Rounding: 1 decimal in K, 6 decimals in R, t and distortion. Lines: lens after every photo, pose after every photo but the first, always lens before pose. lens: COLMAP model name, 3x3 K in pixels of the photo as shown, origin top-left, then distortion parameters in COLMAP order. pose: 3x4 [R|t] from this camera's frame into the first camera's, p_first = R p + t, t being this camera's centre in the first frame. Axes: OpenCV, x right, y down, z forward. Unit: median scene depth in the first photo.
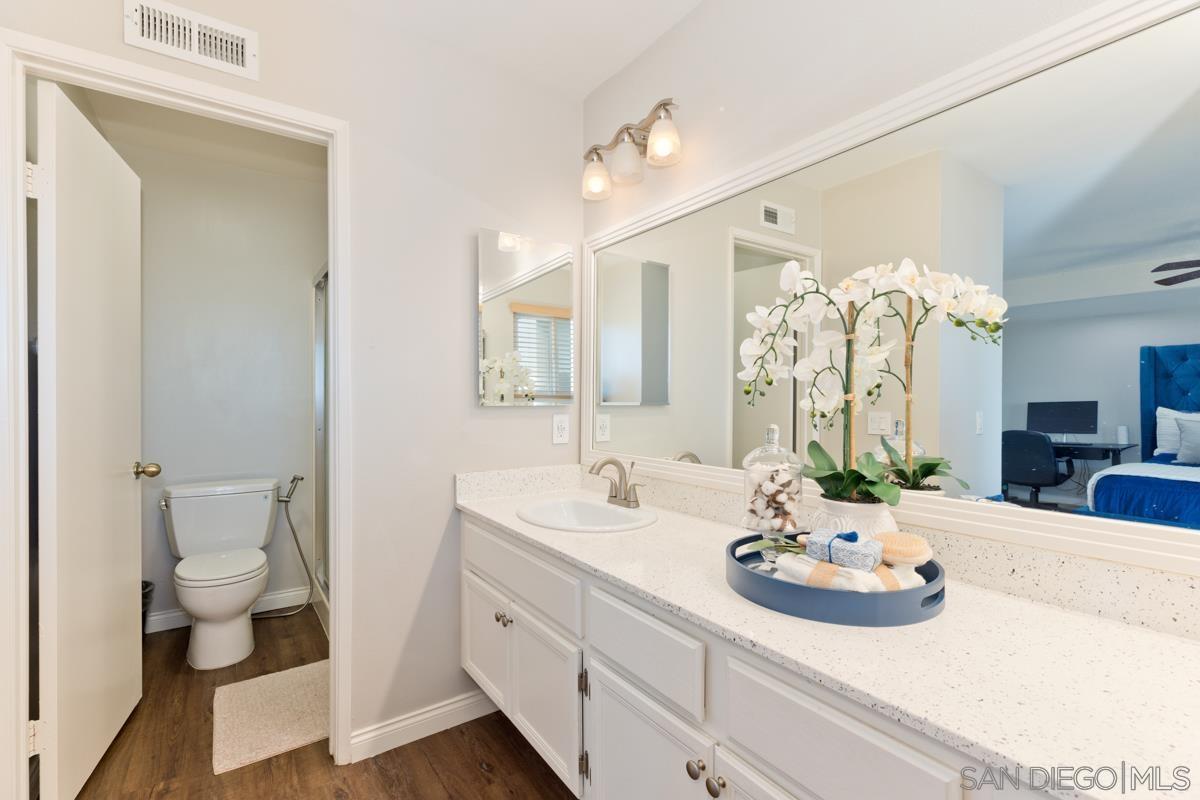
lens RADIAL K [[535.2, 0, 599.5], [0, 535.2, 392.1], [0, 0, 1]] dist [0.000348, -0.000065]
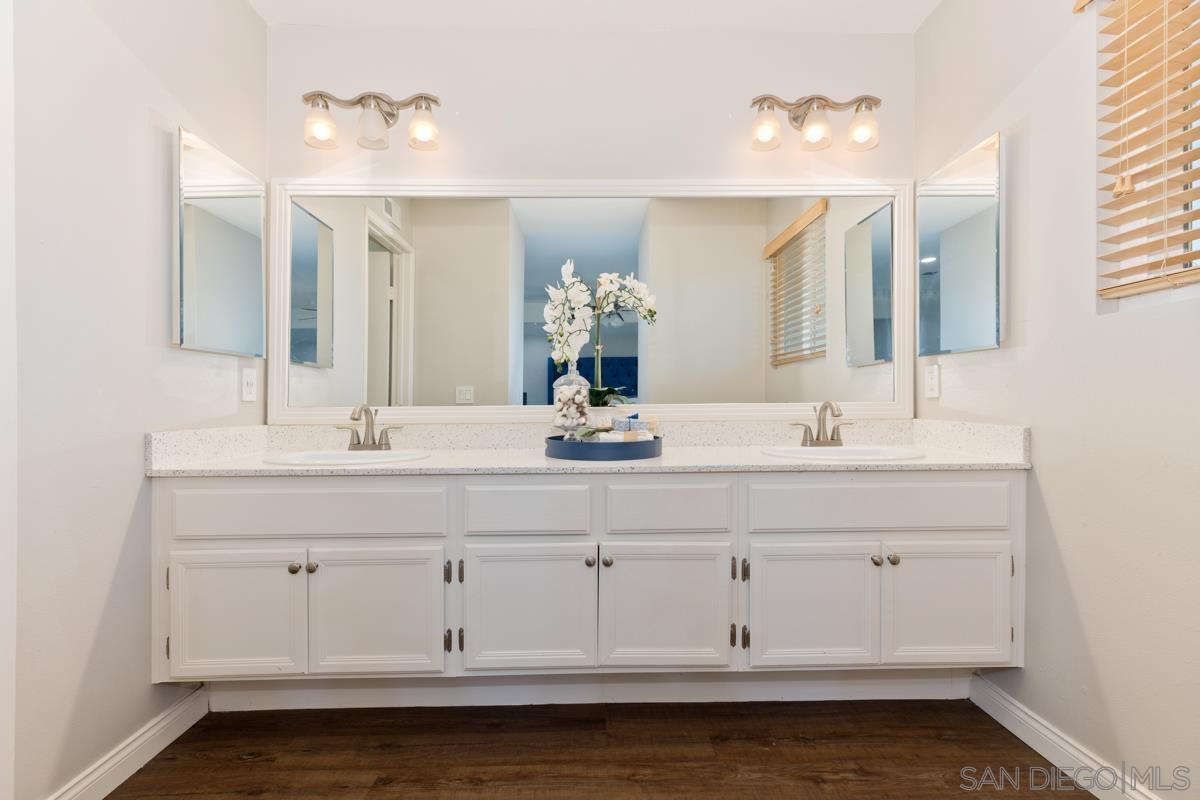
lens RADIAL K [[535.2, 0, 599.5], [0, 535.2, 392.1], [0, 0, 1]] dist [0.000348, -0.000065]
pose [[0.554295, 0.012990, 0.832219, -0.572626], [-0.005050, 0.999912, -0.012245, 0.104549], [-0.832305, 0.002585, 0.554311, 0.037353]]
